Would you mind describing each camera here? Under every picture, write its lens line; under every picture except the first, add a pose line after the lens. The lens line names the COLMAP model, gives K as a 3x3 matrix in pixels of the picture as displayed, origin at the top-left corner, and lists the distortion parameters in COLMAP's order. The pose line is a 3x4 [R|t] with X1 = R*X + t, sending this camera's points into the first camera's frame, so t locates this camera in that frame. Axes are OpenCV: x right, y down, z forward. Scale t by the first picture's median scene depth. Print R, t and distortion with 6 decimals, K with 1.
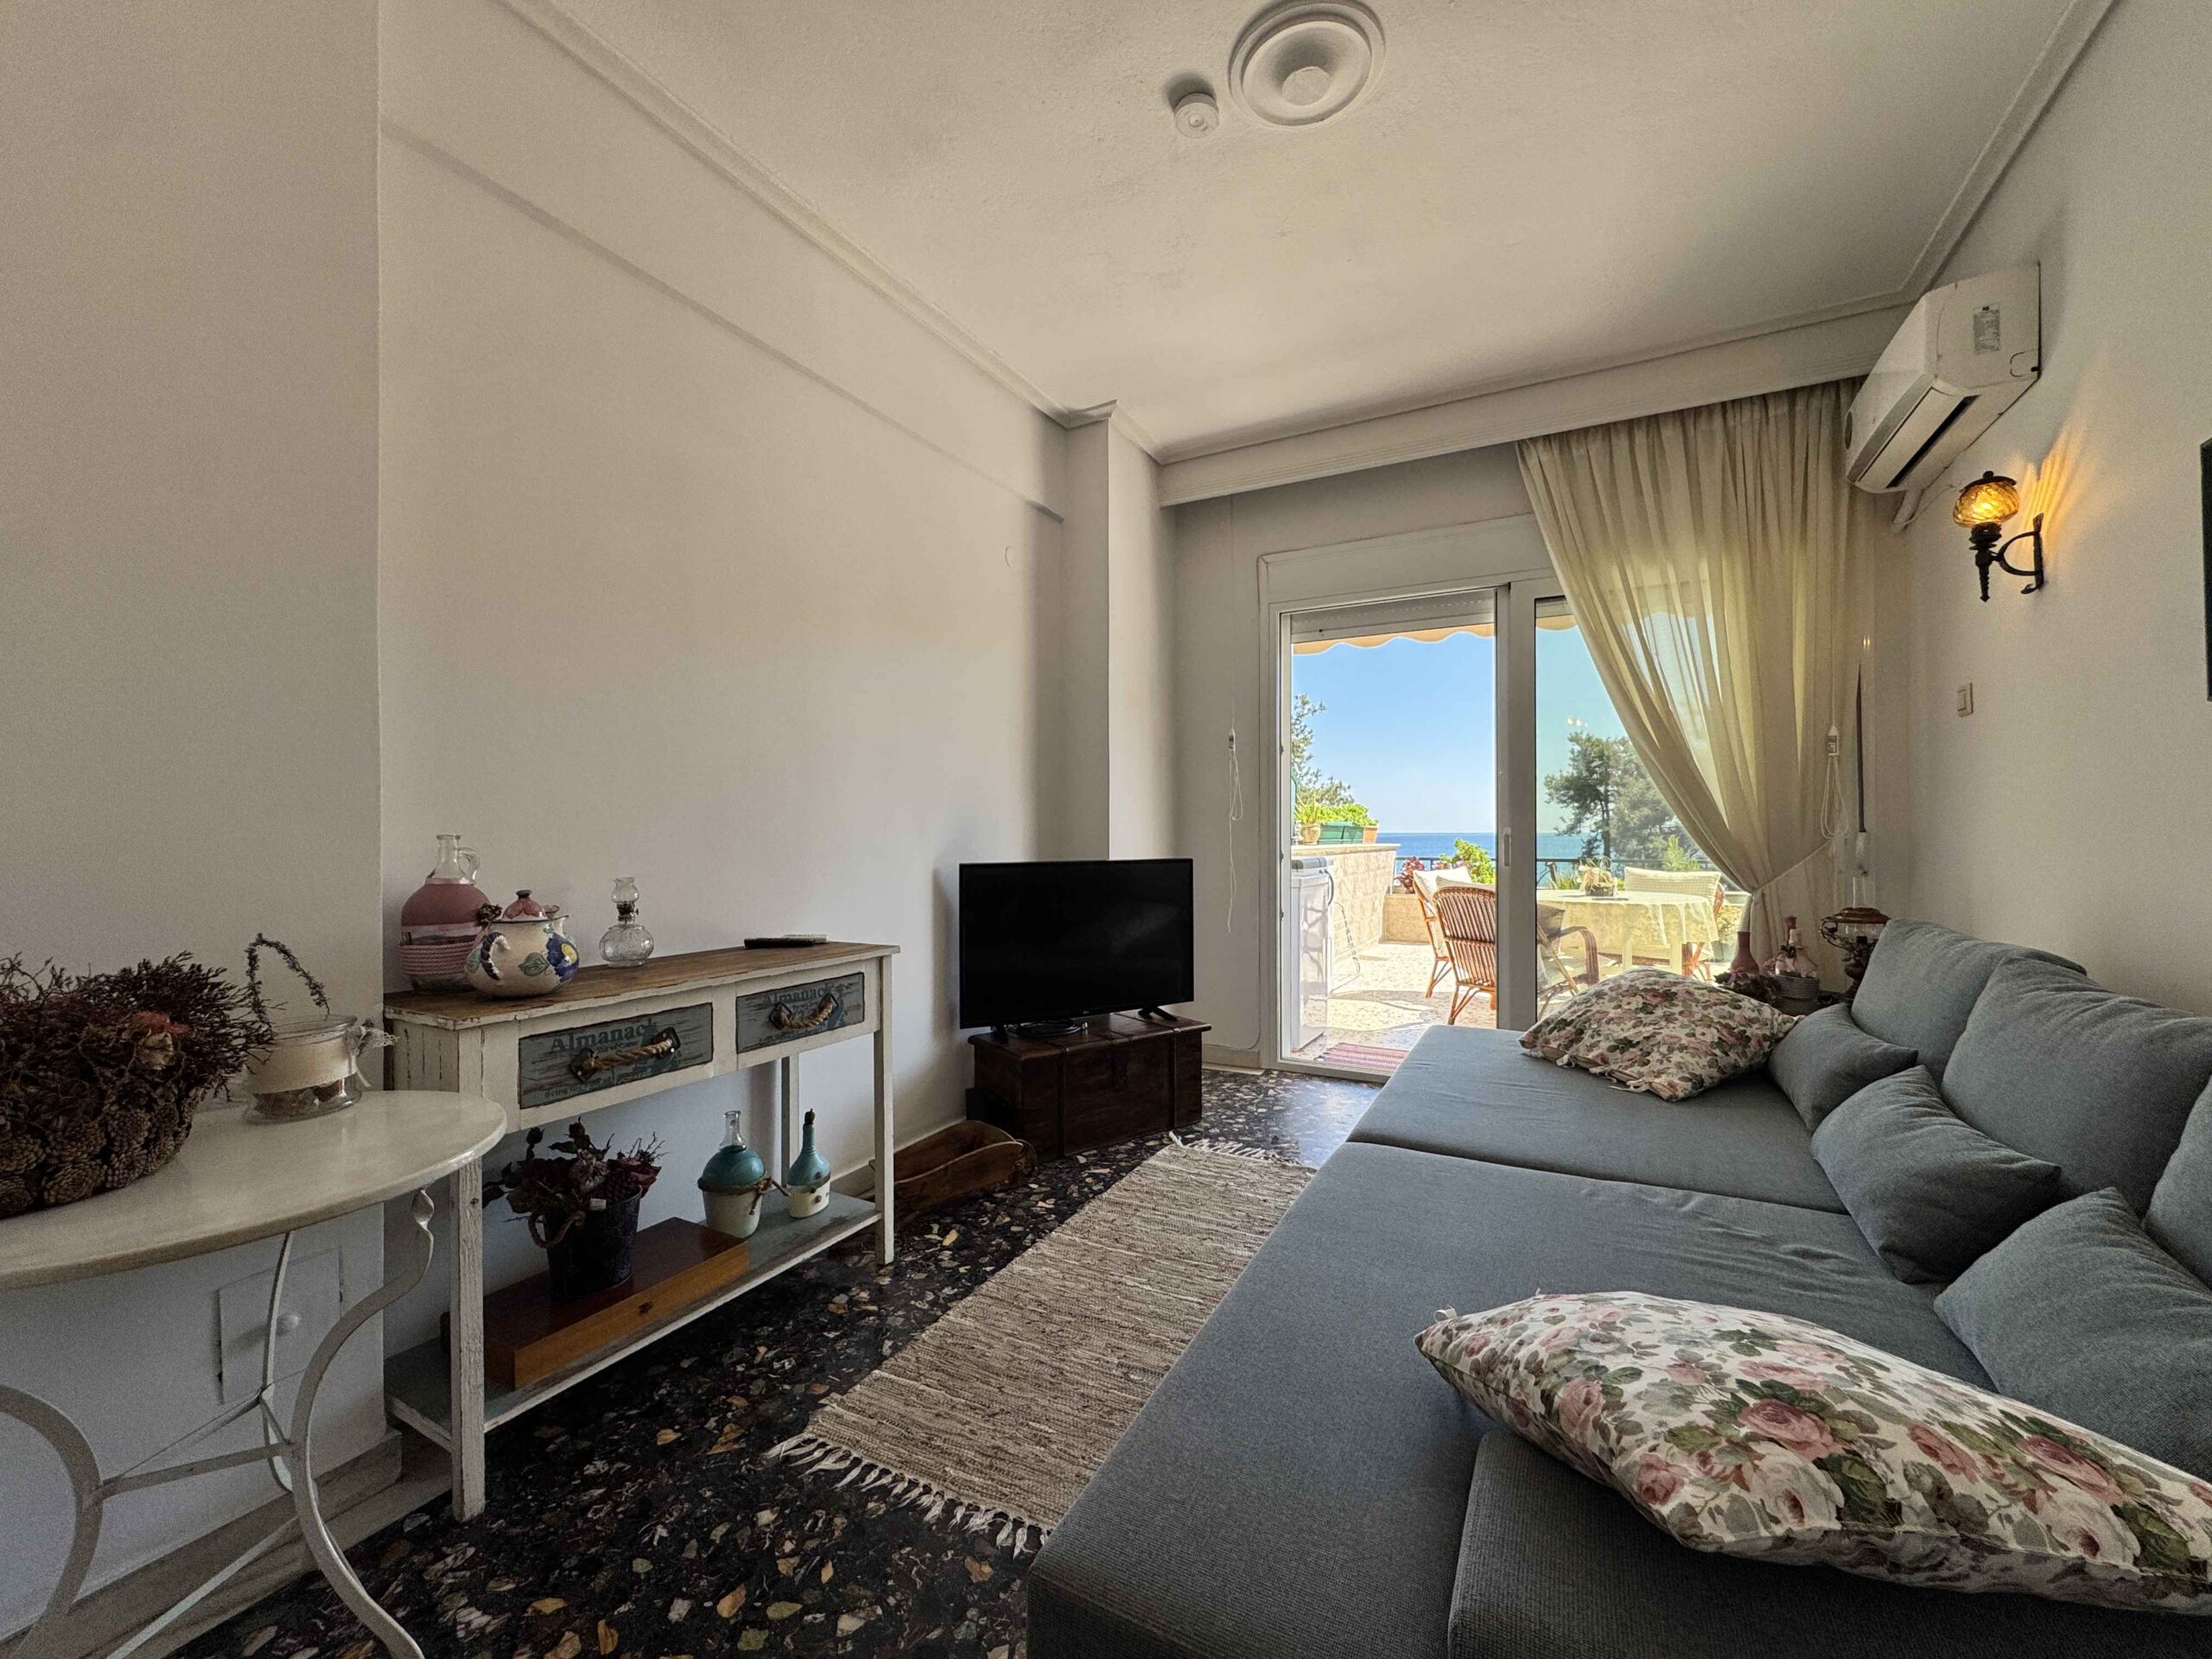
lens RADIAL K [[884.3, 0, 1106.0], [0, 884.3, 829.5], [0, 0, 1]] dist [-0.001012, -0.000342]
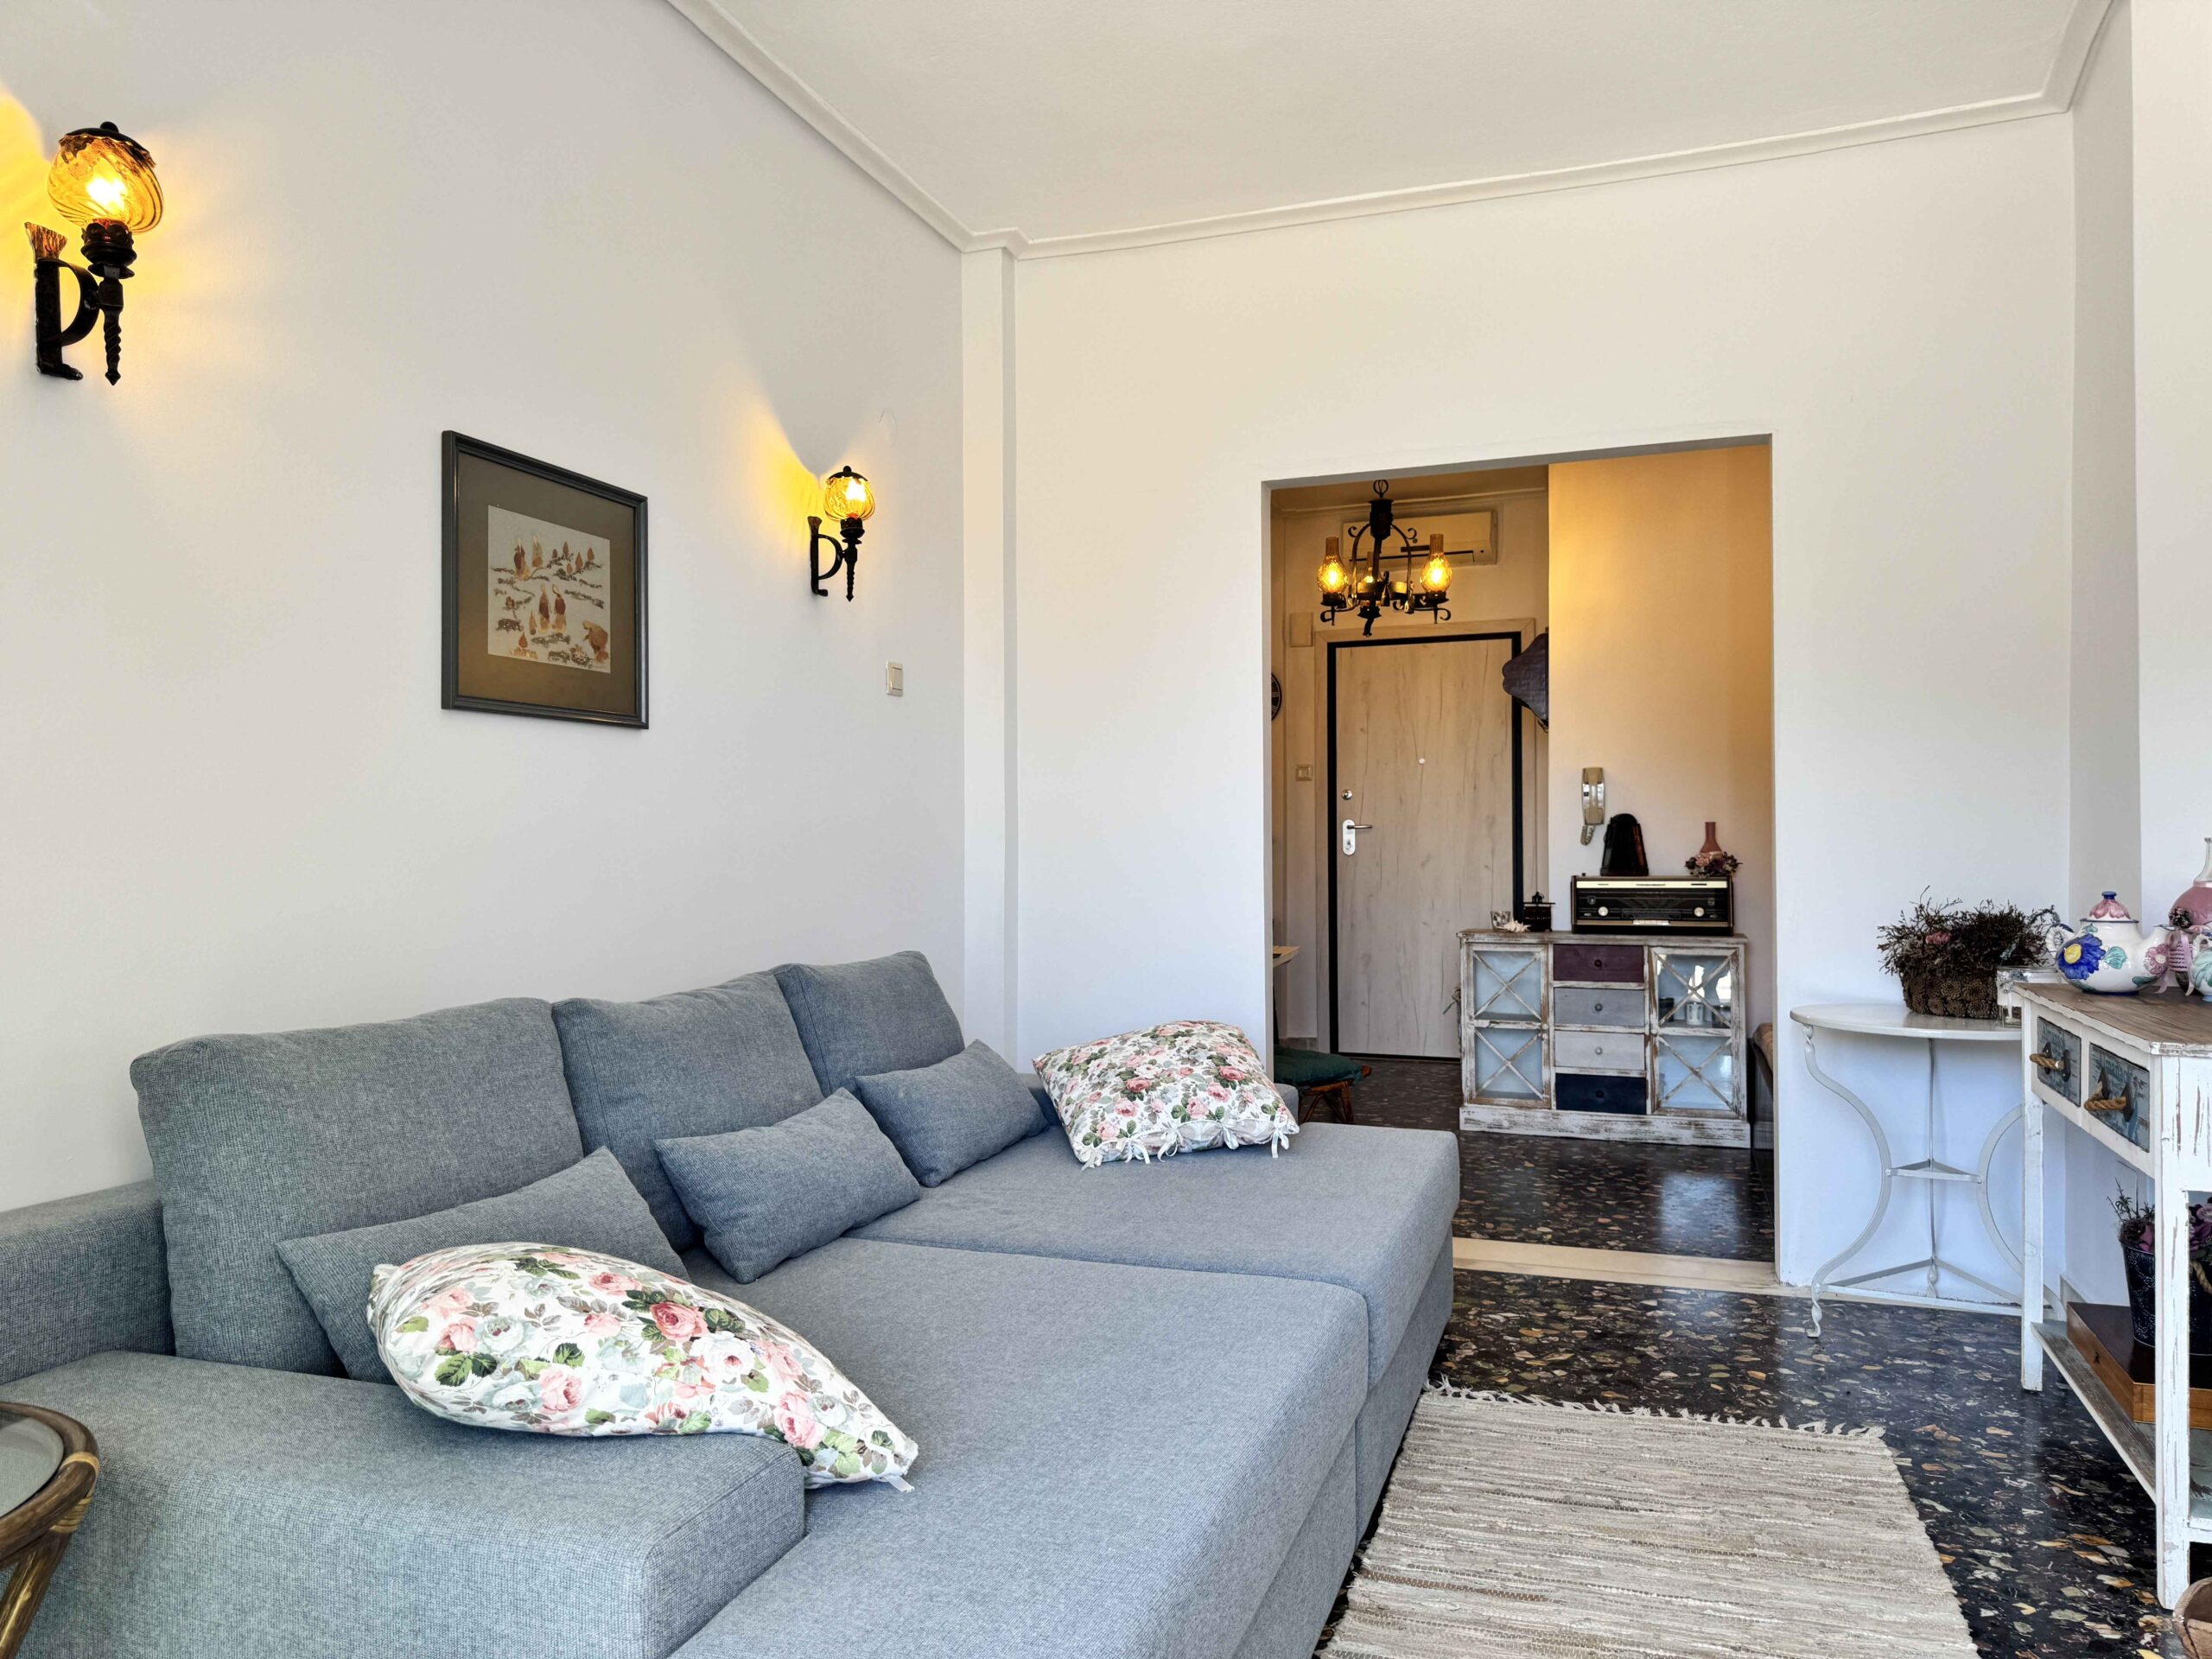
lens RADIAL K [[1551.7, 0, 1106.0], [0, 1551.7, 829.5], [0, 0, 1]] dist [0.087952, -0.131959]
pose [[-0.987070, 0.008515, -0.160063, 0.876001], [0.010023, 0.999913, -0.008618, -0.000223], [0.159975, -0.010111, -0.987069, 2.878496]]
